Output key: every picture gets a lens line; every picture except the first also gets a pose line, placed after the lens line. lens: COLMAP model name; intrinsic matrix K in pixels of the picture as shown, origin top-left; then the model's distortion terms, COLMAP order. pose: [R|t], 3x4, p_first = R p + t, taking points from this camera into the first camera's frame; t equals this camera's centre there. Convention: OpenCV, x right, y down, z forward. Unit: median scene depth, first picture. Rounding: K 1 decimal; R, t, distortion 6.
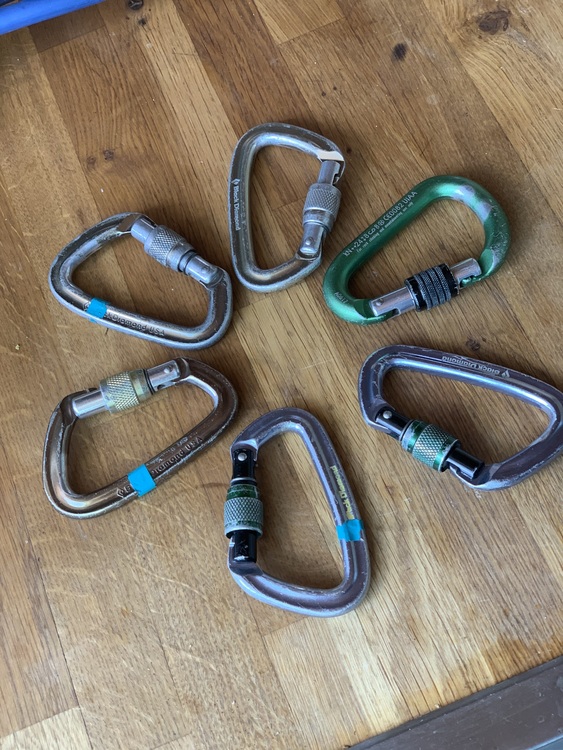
lens RADIAL K [[1134.6, 0, 278.9], [0, 1134.6, 374.9], [0, 0, 1]] dist [0.023039, 0.000000]
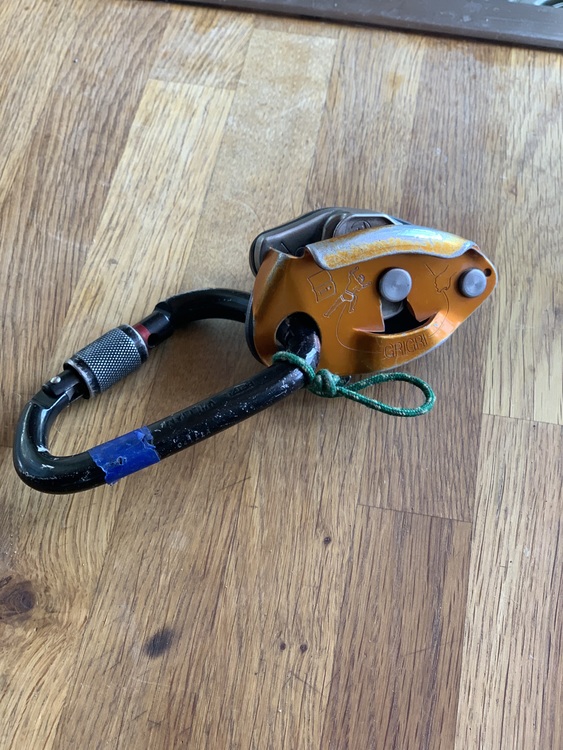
lens RADIAL K [[1134.6, 0, 278.6], [0, 1134.6, 375.7], [0, 0, 1]] dist [0.023039, 0.000000]
pose [[-0.850763, -0.348476, 0.393403, -0.170406], [0.510201, -0.368056, 0.777322, -0.826335], [-0.126084, 0.862032, 0.490921, 0.695689]]
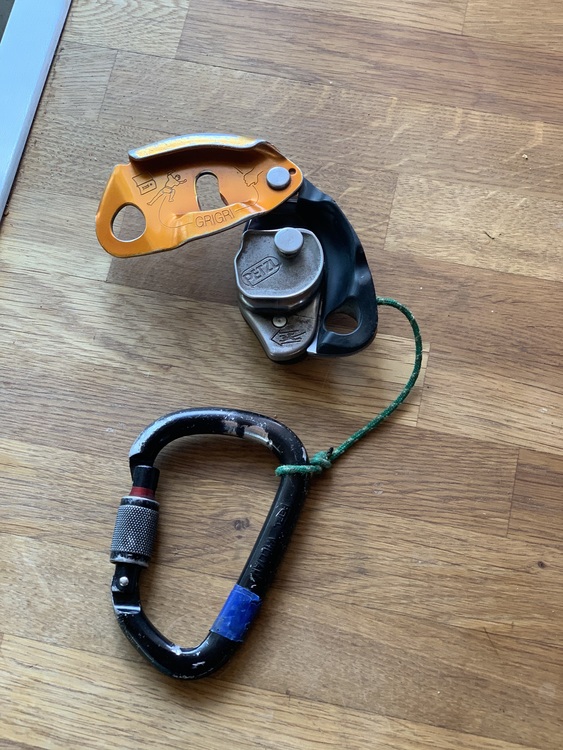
lens RADIAL K [[1134.6, 0, 278.3], [0, 1134.6, 374.9], [0, 0, 1]] dist [0.023039, 0.000000]
pose [[-0.536986, 0.835978, -0.113078, 0.168374], [-0.710250, -0.375701, 0.595310, -0.593371], [0.455182, 0.399987, 0.795500, 0.236021]]
